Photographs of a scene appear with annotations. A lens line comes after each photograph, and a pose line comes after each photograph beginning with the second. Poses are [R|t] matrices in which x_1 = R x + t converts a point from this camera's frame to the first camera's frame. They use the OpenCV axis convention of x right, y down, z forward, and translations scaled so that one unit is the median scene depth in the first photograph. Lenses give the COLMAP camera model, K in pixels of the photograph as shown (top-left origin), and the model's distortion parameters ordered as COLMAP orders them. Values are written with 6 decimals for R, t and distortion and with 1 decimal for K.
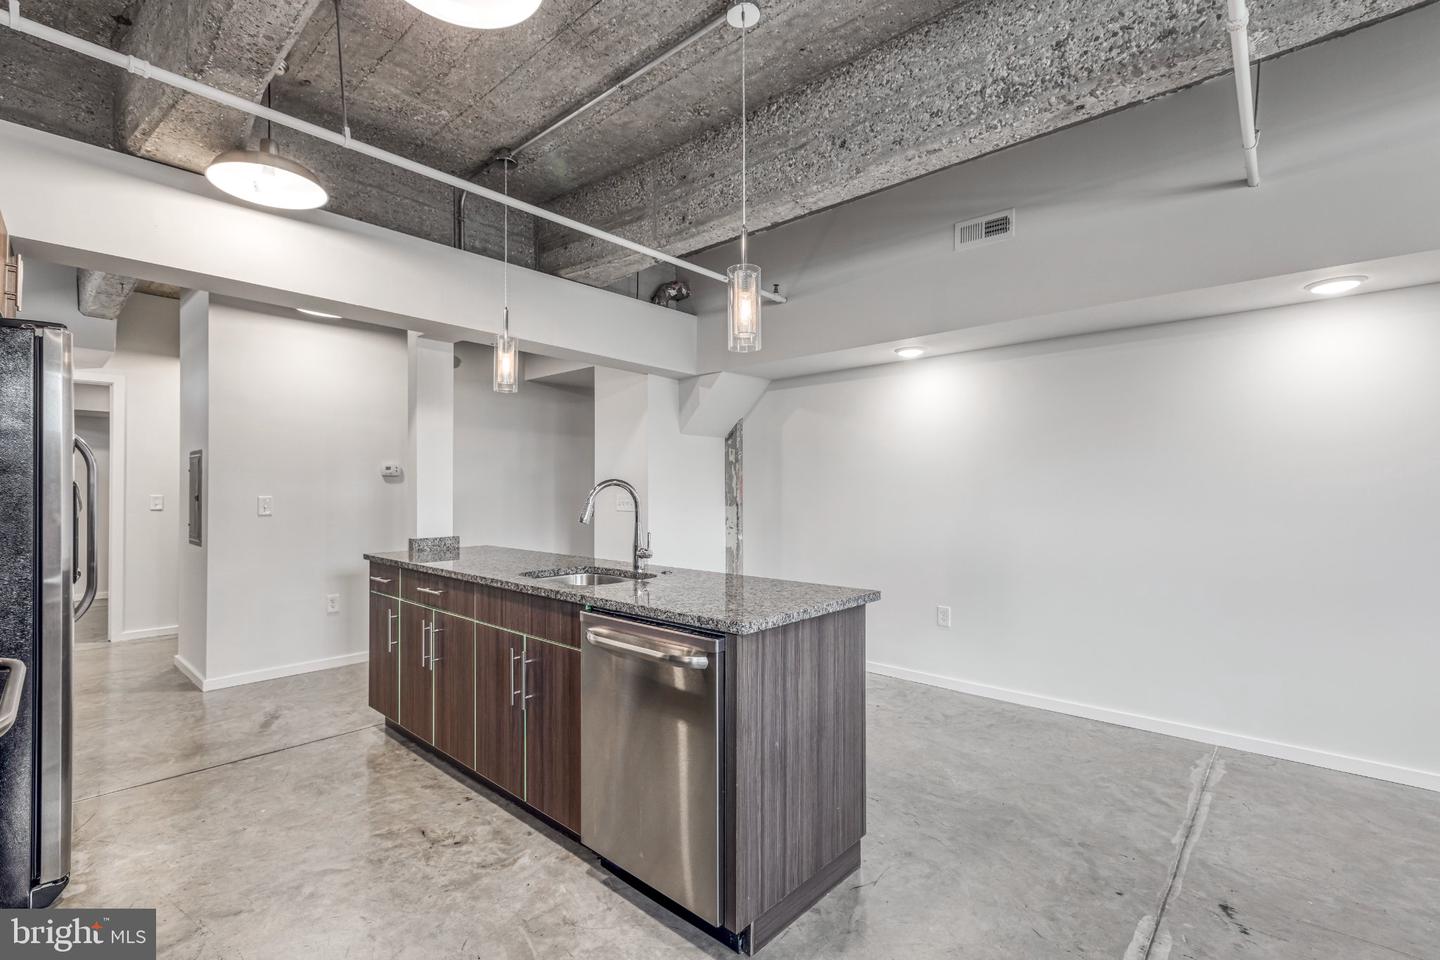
lens RADIAL K [[642.0, 0, 710.9], [0, 642.0, 488.4], [0, 0, 1]] dist [0.003404, -0.000881]
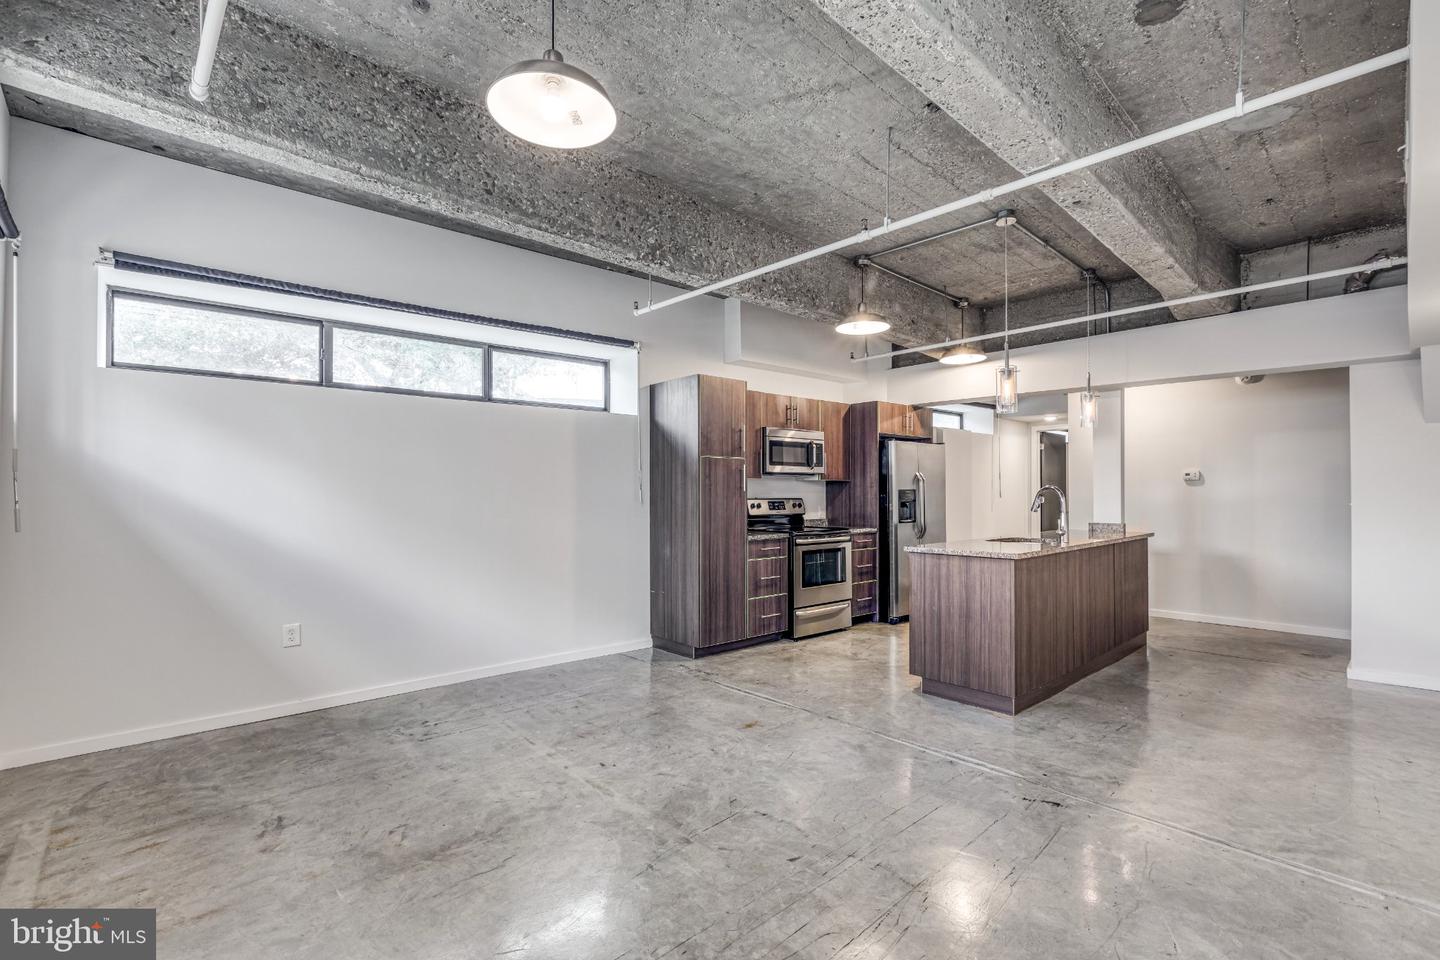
lens RADIAL K [[642.0, 0, 710.9], [0, 642.0, 488.4], [0, 0, 1]] dist [0.003404, -0.000881]
pose [[-0.089140, -0.005503, -0.996004, 1.436206], [0.006751, 0.999958, -0.006129, -0.001318], [0.995996, -0.007270, -0.089099, 0.266006]]
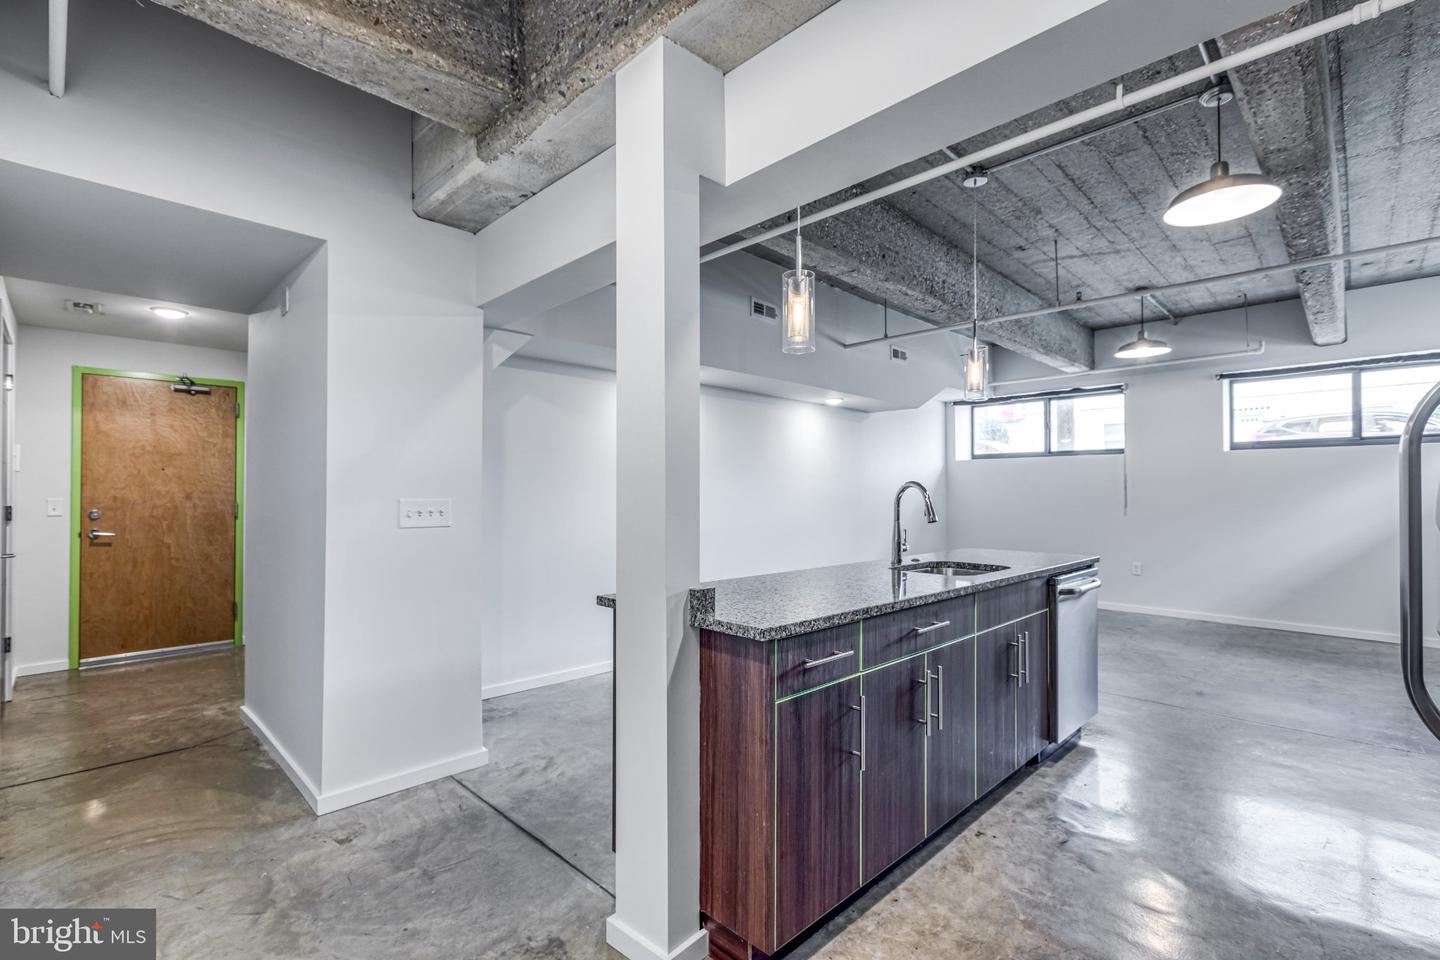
lens RADIAL K [[655.1, 0, 725.1], [0, 655.1, 484.1], [0, 0, 1]] dist [-0.001713, -0.001865]
pose [[0.038419, 0.015176, 0.999146, -1.170222], [-0.004402, 0.999878, -0.015018, 0.008639], [-0.999252, -0.003821, 0.038481, 1.178765]]
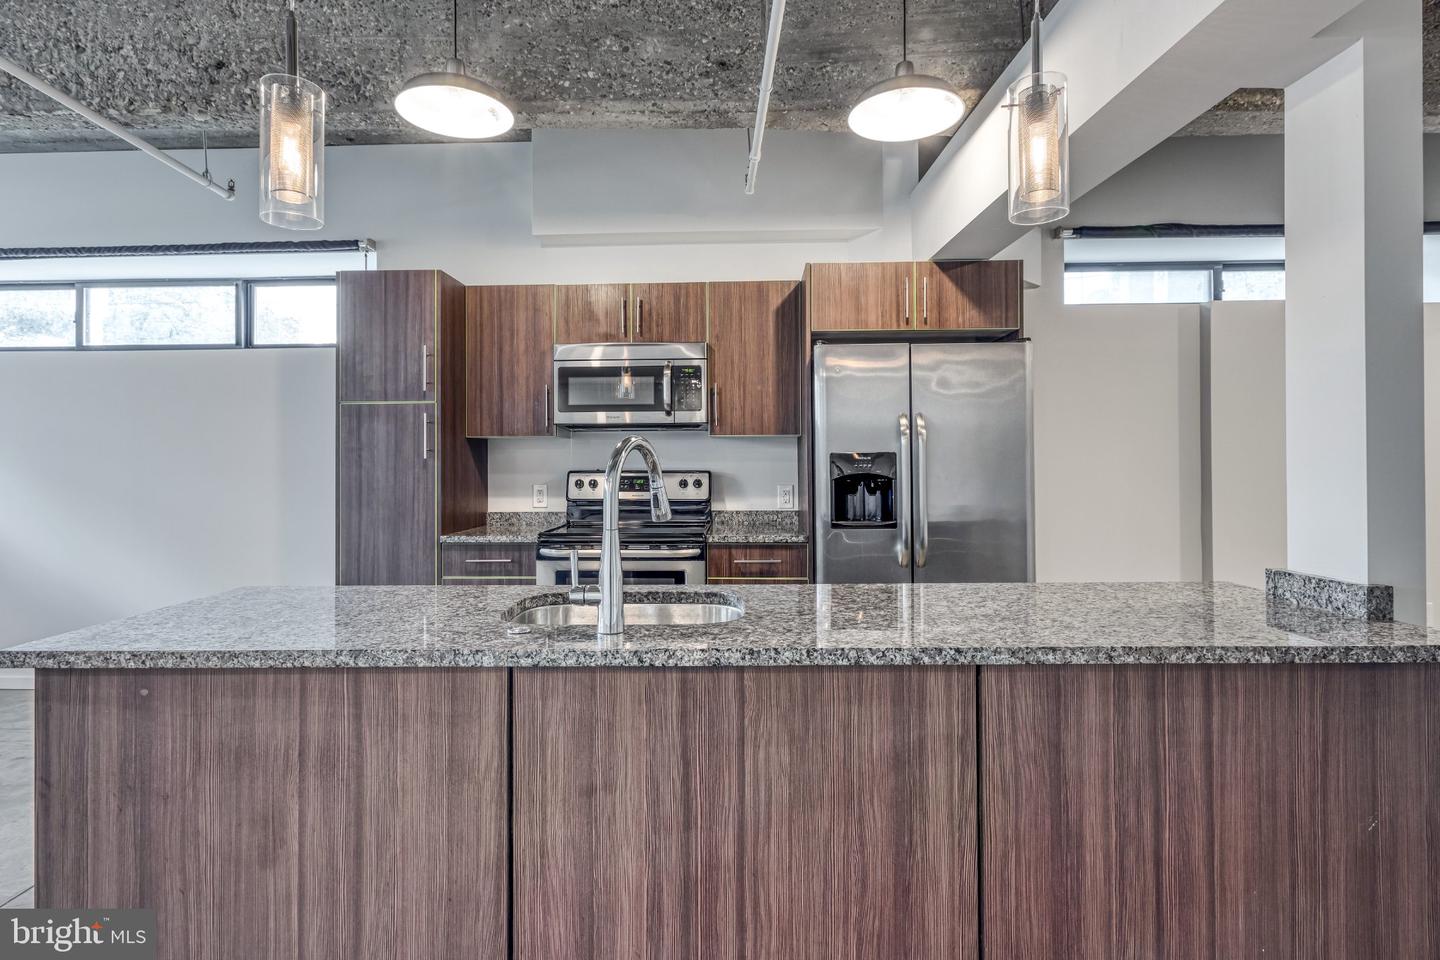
lens RADIAL K [[744.5, 0, 714.3], [0, 744.5, 460.1], [0, 0, 1]] dist [0.001328, -0.000459]
pose [[-0.739407, 0.000879, -0.673258, 0.160606], [0.007352, 0.999950, -0.006769, 0.010060], [0.673218, -0.009955, -0.739377, 1.365898]]
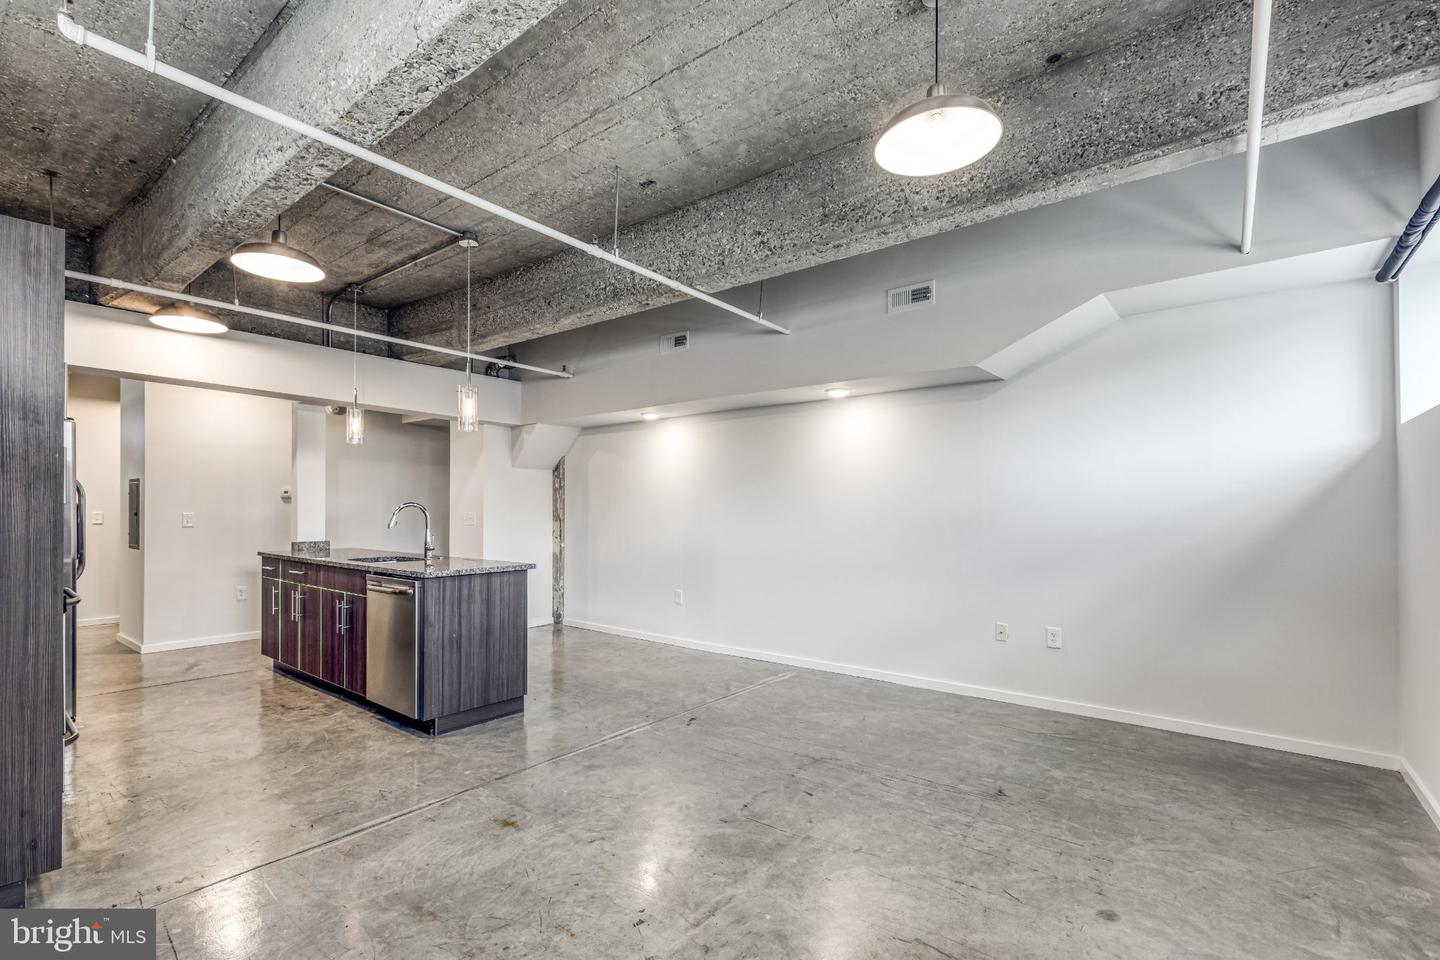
lens RADIAL K [[655.4, 0, 716.2], [0, 655.4, 512.1], [0, 0, 1]] dist [-0.002658, -0.000127]
pose [[0.997524, 0.003216, 0.070256, 0.473464], [-0.003583, 0.999981, 0.005087, -0.000553], [-0.070238, -0.005326, 0.997516, -0.672224]]
